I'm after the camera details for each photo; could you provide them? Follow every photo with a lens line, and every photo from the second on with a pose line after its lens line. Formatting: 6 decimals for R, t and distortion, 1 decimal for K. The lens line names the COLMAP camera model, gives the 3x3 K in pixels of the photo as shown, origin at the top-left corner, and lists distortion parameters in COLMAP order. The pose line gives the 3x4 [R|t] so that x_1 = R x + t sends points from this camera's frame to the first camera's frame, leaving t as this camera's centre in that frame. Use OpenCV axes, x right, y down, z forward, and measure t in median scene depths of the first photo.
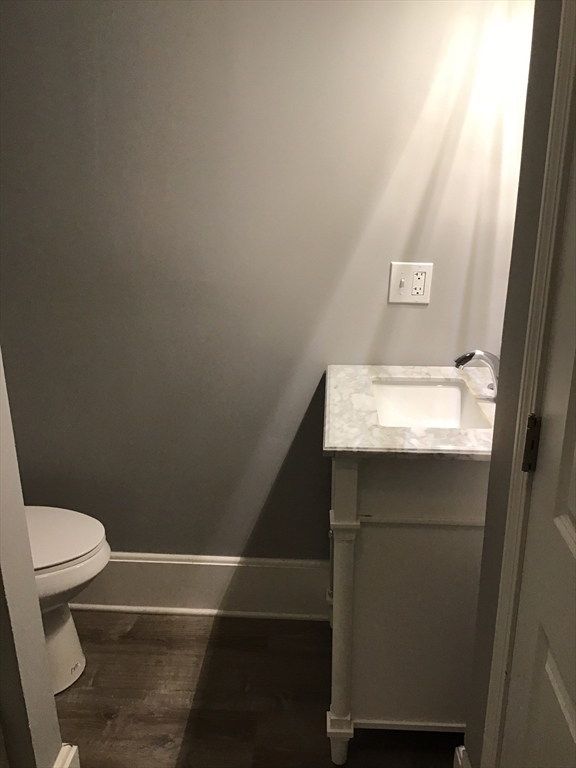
lens RADIAL K [[677.6, 0, 284.9], [0, 677.6, 390.1], [0, 0, 1]] dist [0.134350, -0.247114]
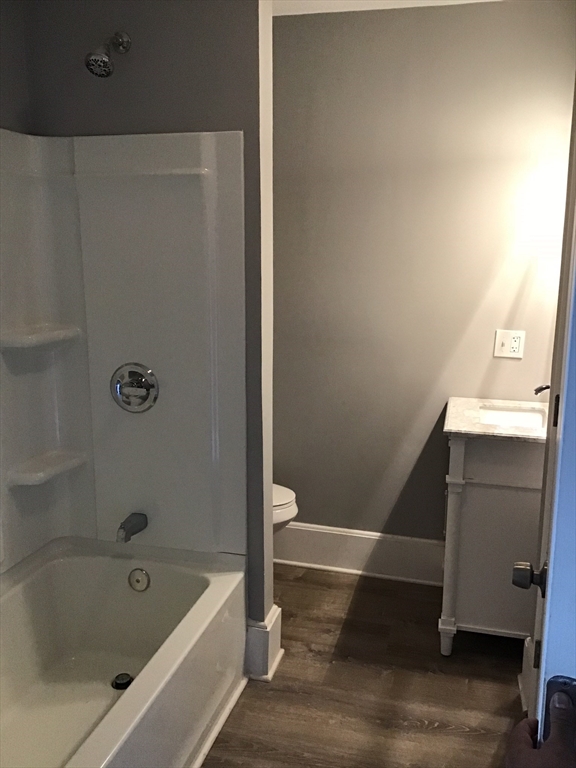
lens RADIAL K [[677.6, 0, 284.9], [0, 677.6, 390.1], [0, 0, 1]] dist [0.134350, -0.247114]
pose [[0.981534, 0.051993, -0.184087, -0.016878], [-0.076965, 0.988361, -0.131220, 0.179609], [0.175122, 0.142965, 0.974112, -0.539401]]
